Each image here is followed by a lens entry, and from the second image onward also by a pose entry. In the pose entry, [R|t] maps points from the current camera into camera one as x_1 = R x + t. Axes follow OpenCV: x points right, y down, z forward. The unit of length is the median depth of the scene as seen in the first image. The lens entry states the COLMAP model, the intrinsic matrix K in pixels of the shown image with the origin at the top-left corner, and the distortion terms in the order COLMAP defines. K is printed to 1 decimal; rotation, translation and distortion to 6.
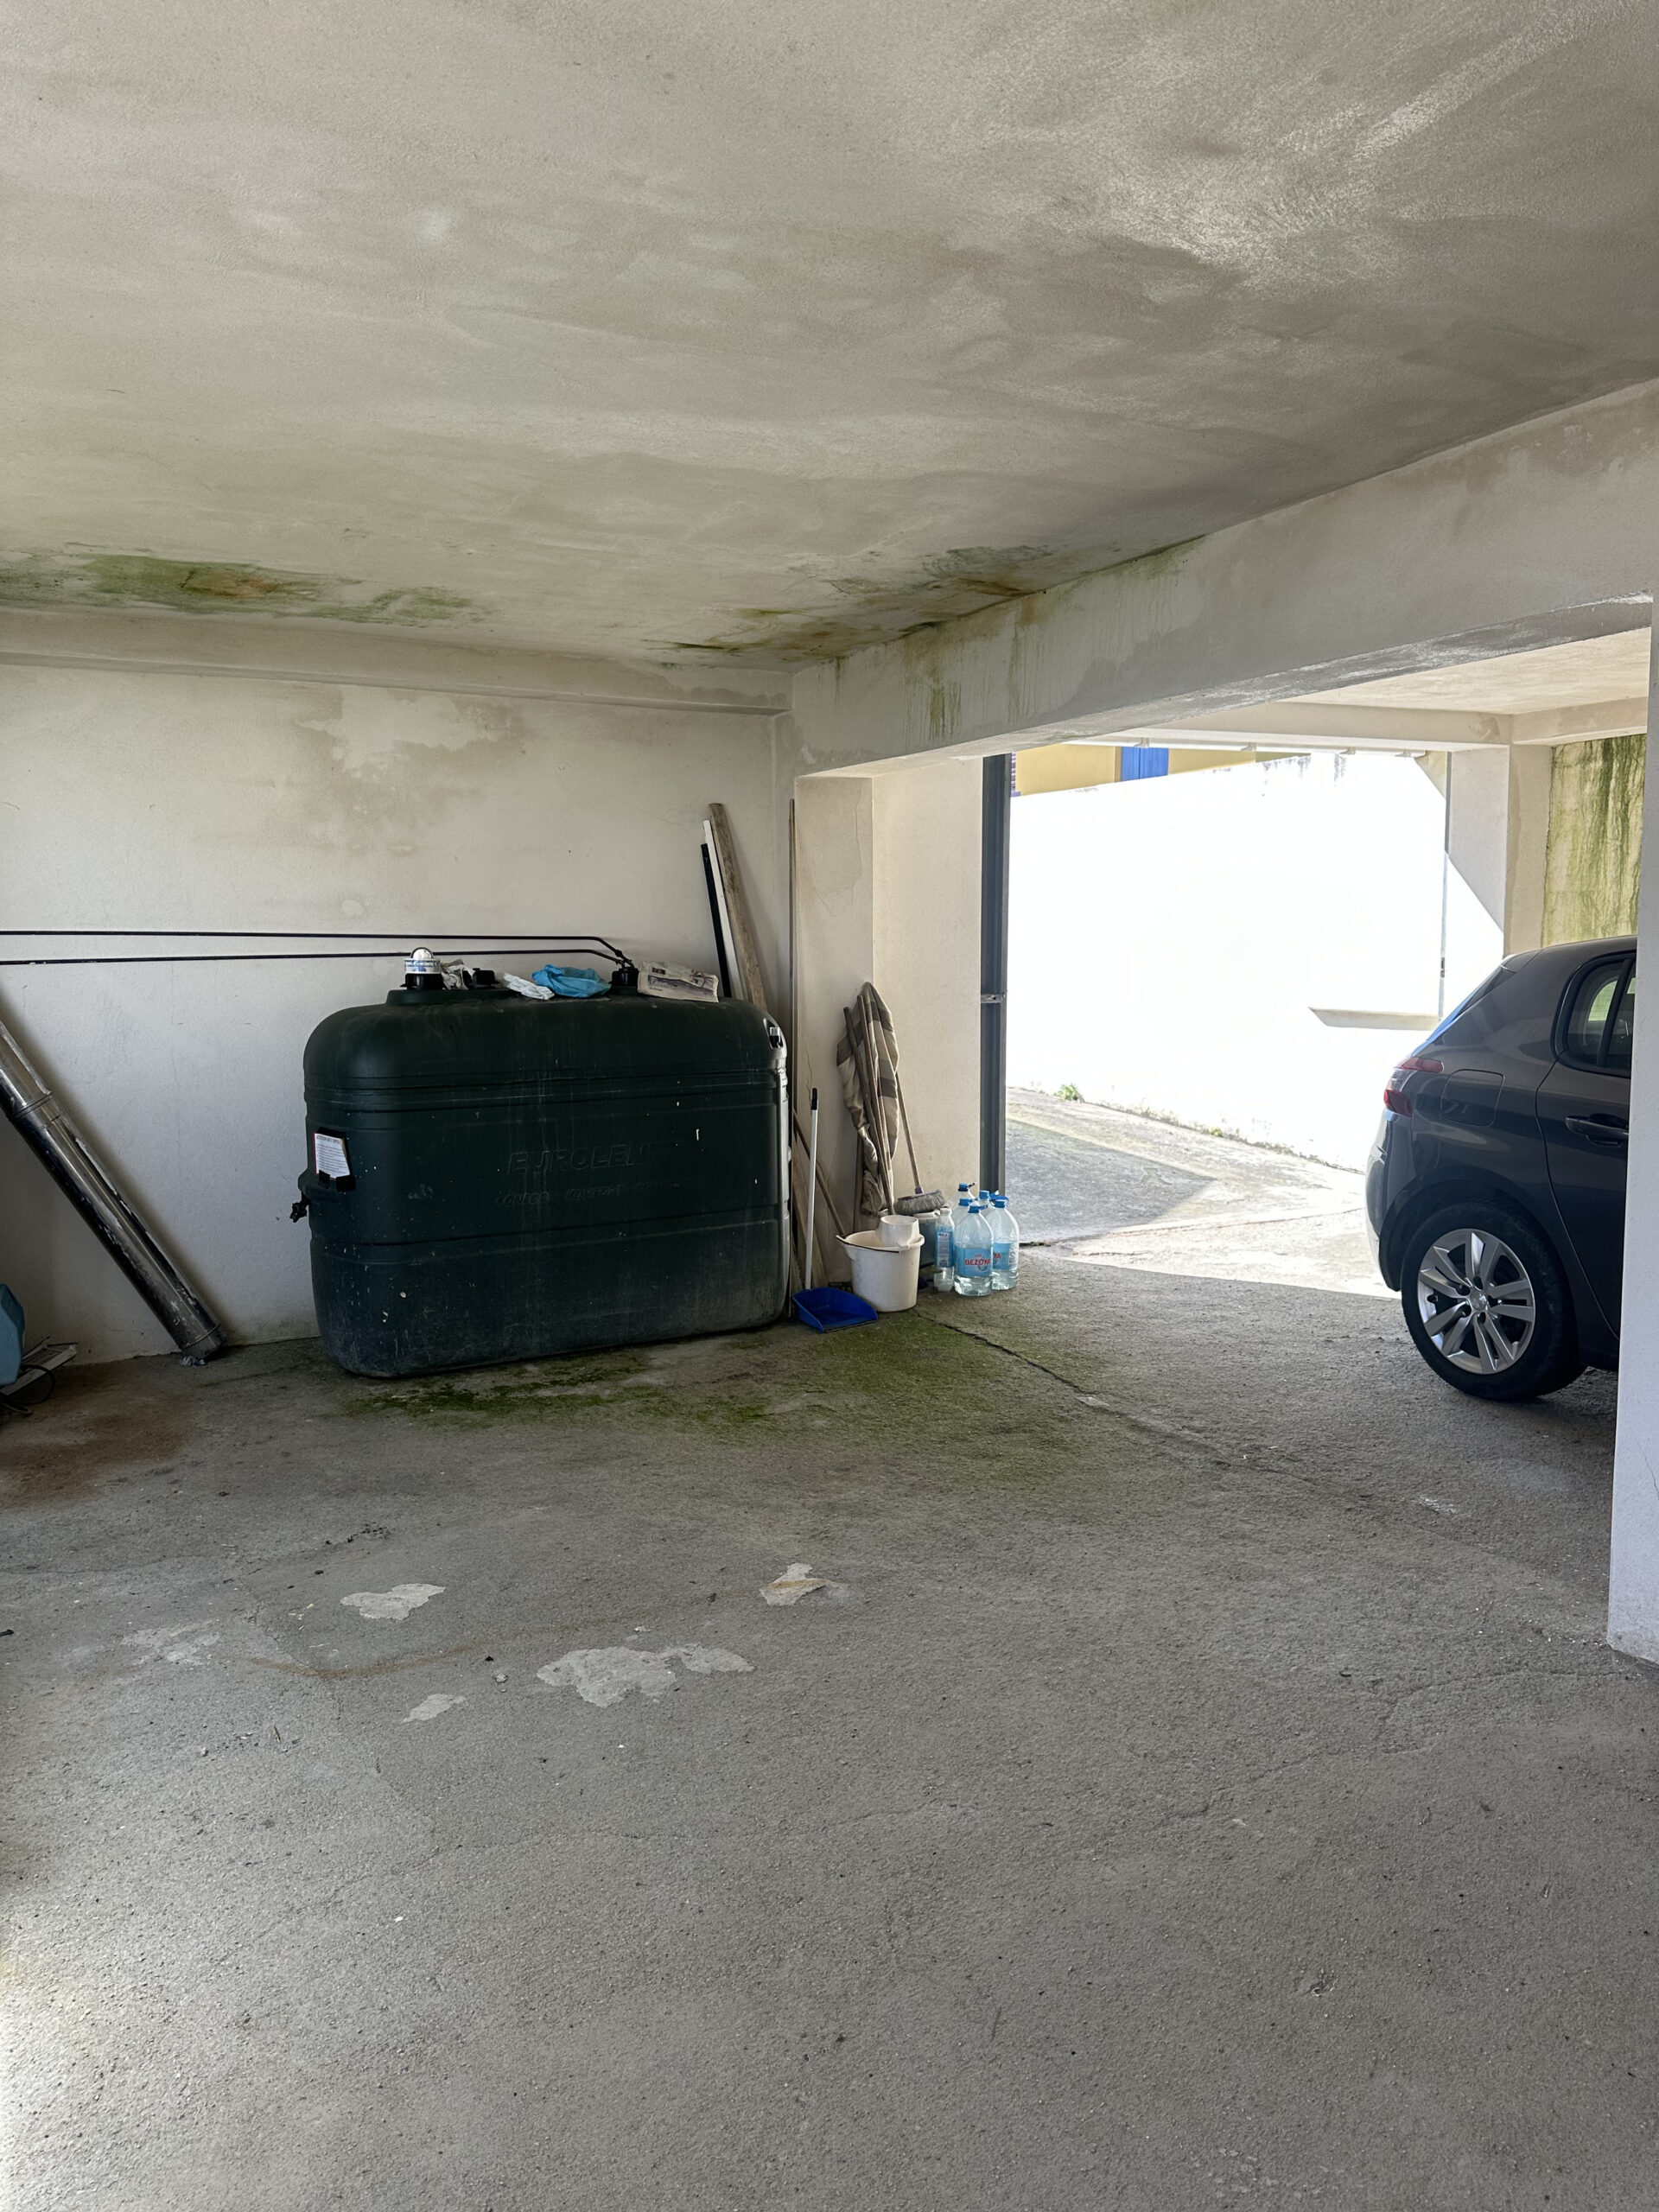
lens RADIAL K [[1522.3, 0, 820.9], [0, 1522.3, 1103.8], [0, 0, 1]] dist [0.180782, -0.377999]
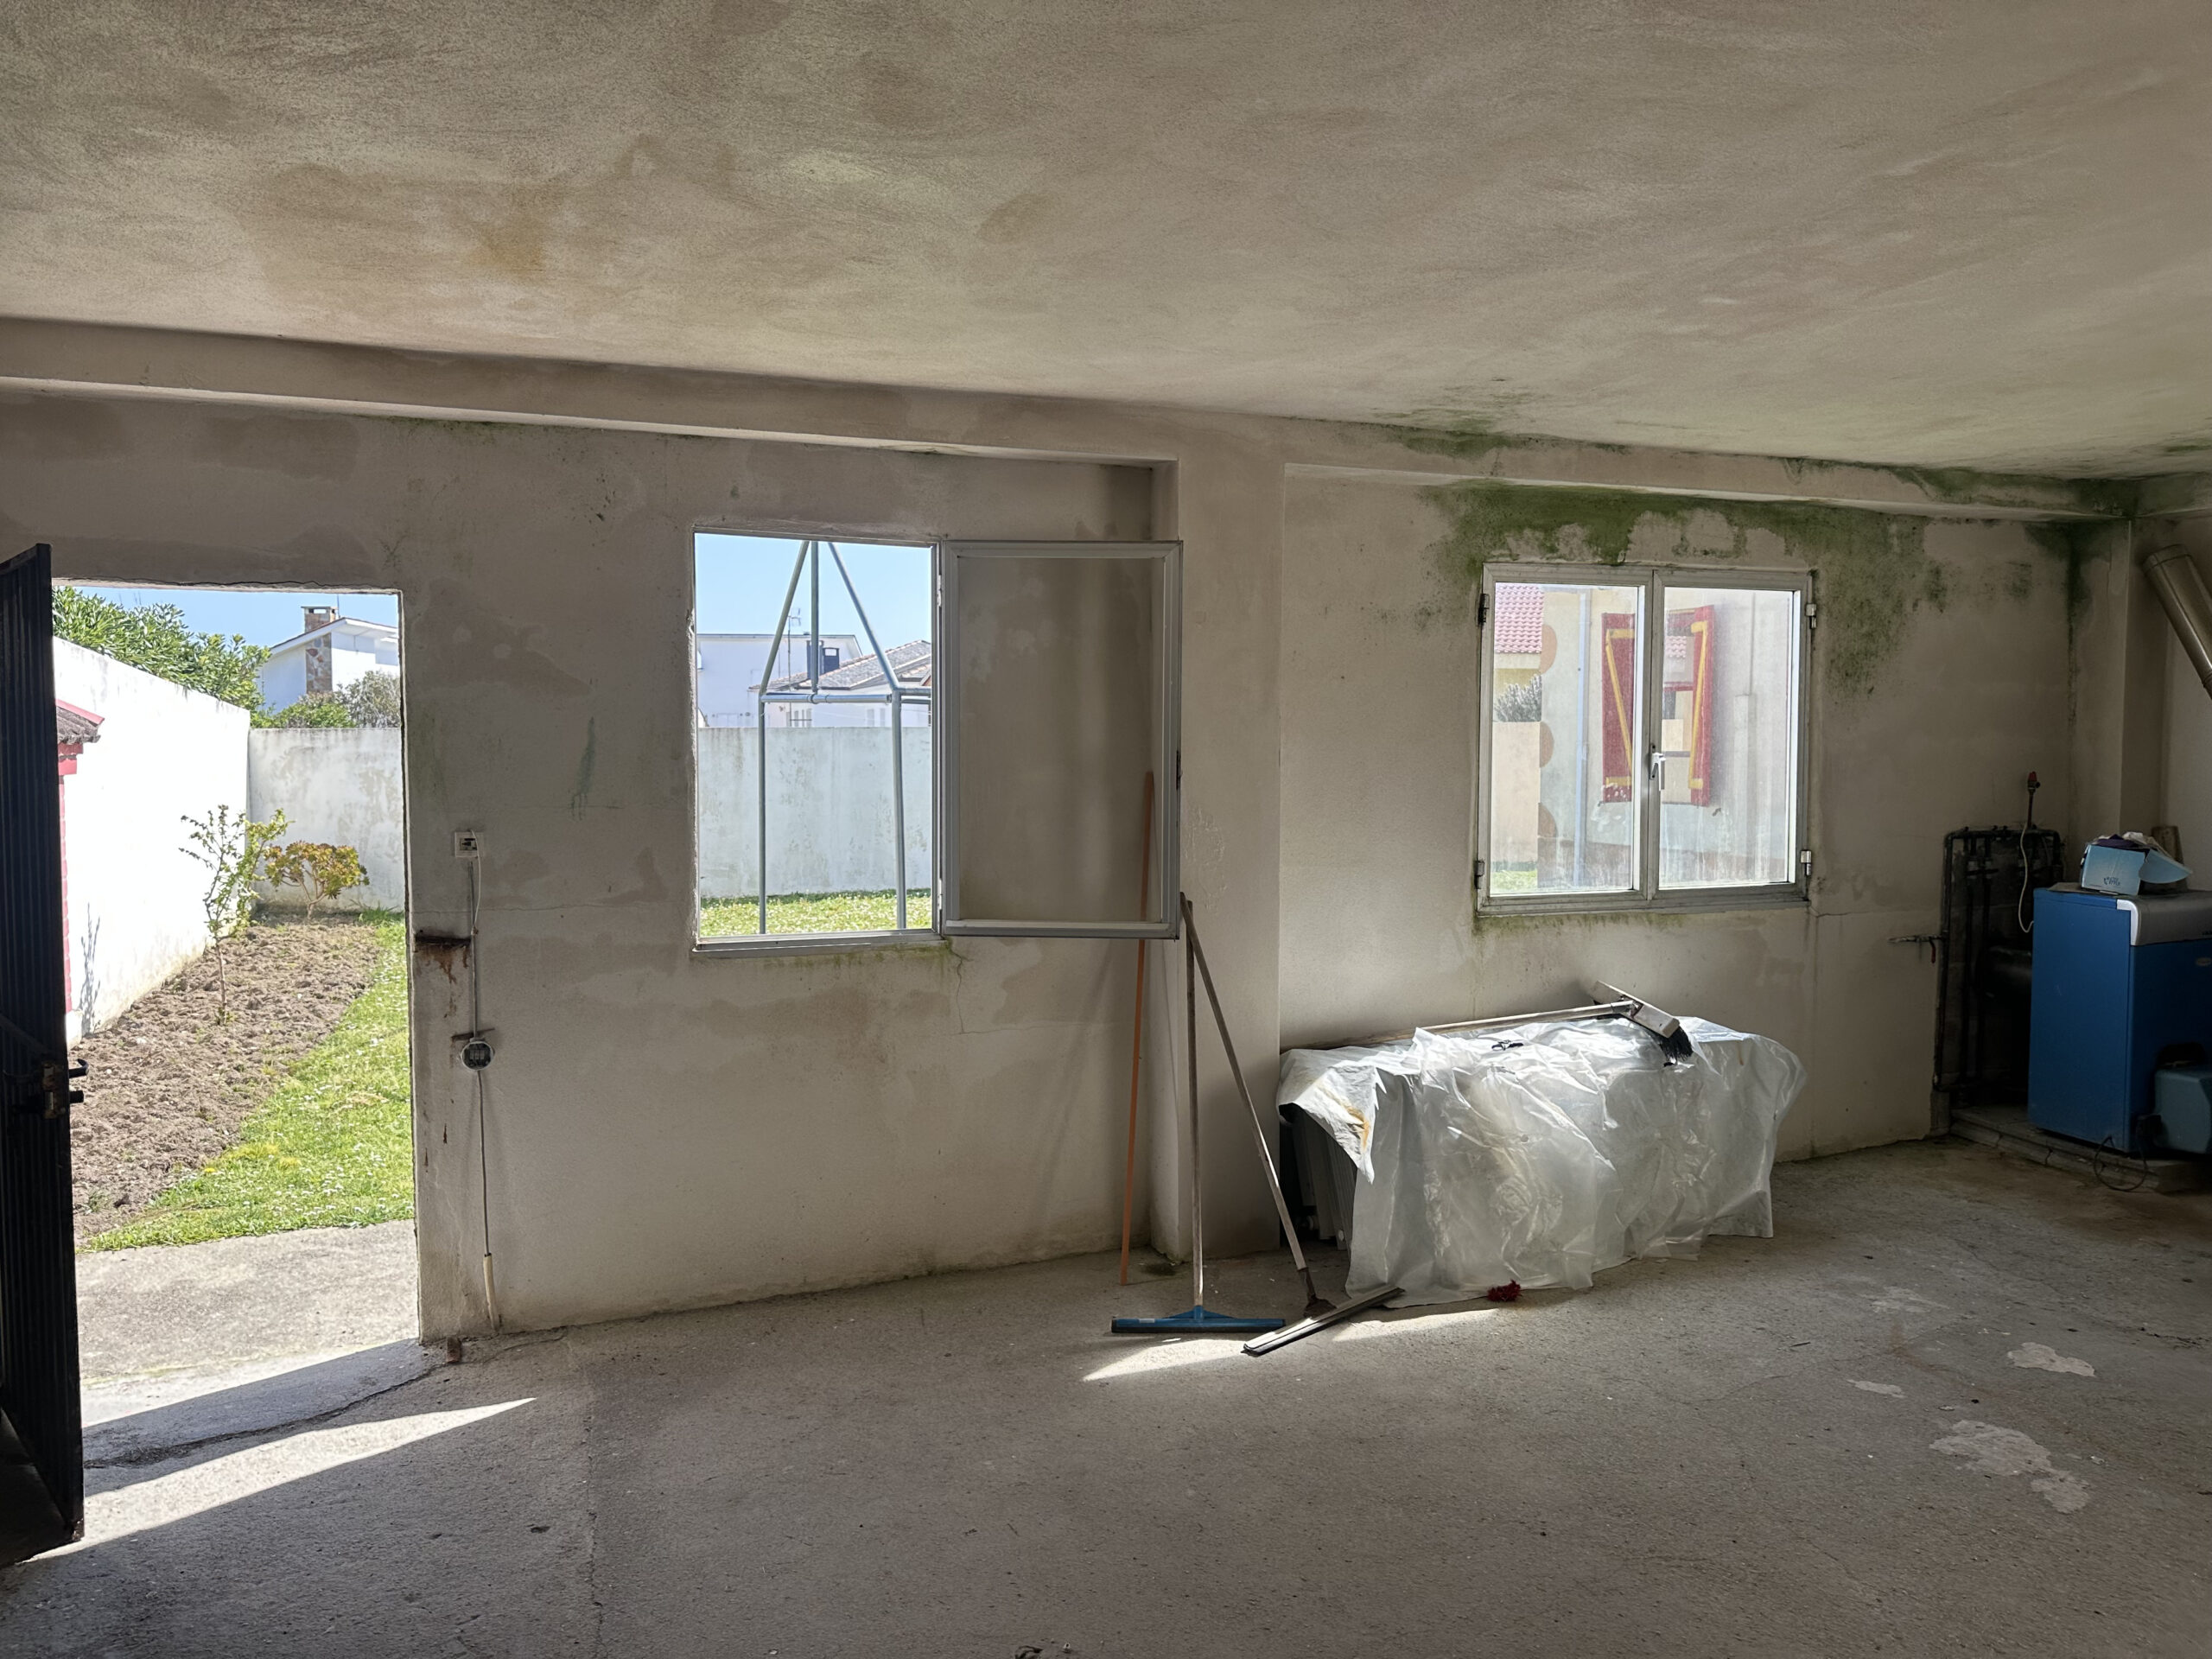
lens RADIAL K [[1535.3, 0, 1140.5], [0, 1535.3, 832.5], [0, 0, 1]] dist [0.066805, -0.090668]
pose [[-0.083047, 0.062880, -0.994560, 0.949482], [-0.106883, 0.991688, 0.071624, -0.072678], [0.990797, 0.112250, -0.075636, 0.434681]]
